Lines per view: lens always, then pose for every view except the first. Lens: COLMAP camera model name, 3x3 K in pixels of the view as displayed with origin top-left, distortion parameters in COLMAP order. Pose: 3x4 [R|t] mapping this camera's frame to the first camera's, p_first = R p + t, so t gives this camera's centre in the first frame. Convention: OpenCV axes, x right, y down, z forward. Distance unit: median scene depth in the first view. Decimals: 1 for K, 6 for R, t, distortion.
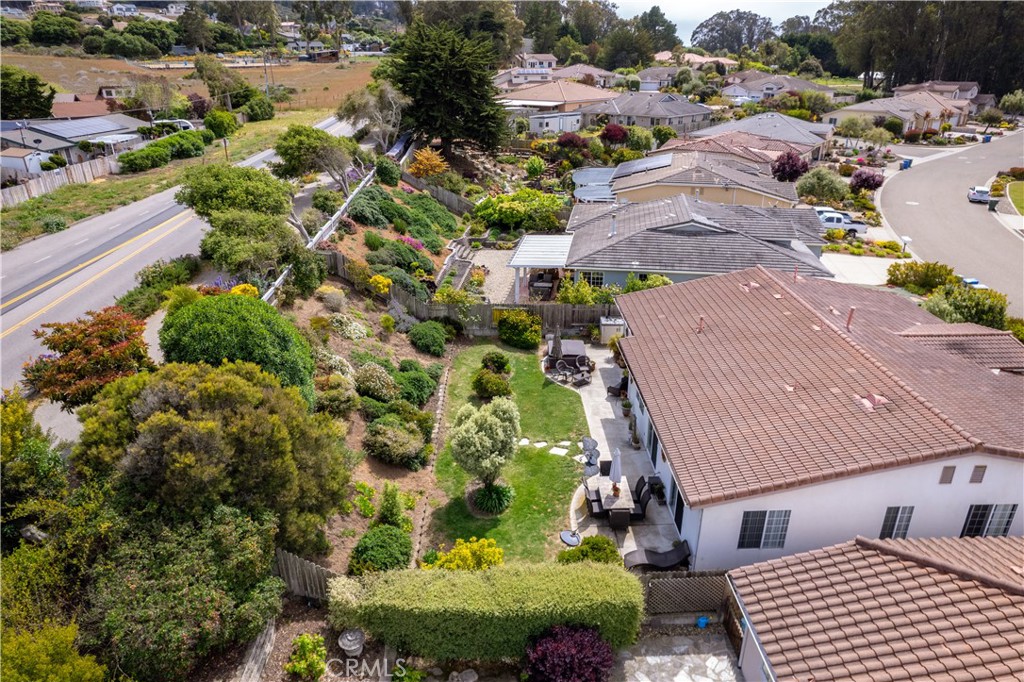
lens RADIAL K [[664.3, 0, 512.0], [0, 664.3, 341.0], [0, 0, 1]] dist [-0.091197, 0.086567]
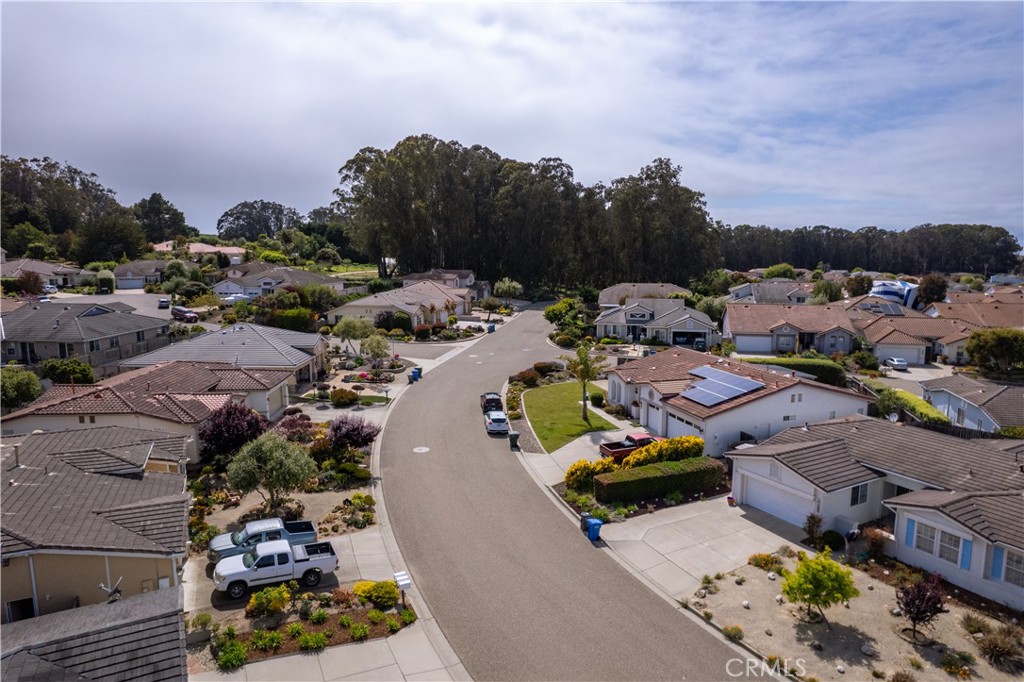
lens RADIAL K [[664.3, 0, 512.0], [0, 664.3, 341.0], [0, 0, 1]] dist [-0.091197, 0.086567]
pose [[0.803625, -0.081935, 0.589469, 0.150614], [0.232020, 0.955239, -0.183537, -0.091055], [-0.548046, 0.284263, 0.786664, 0.185119]]
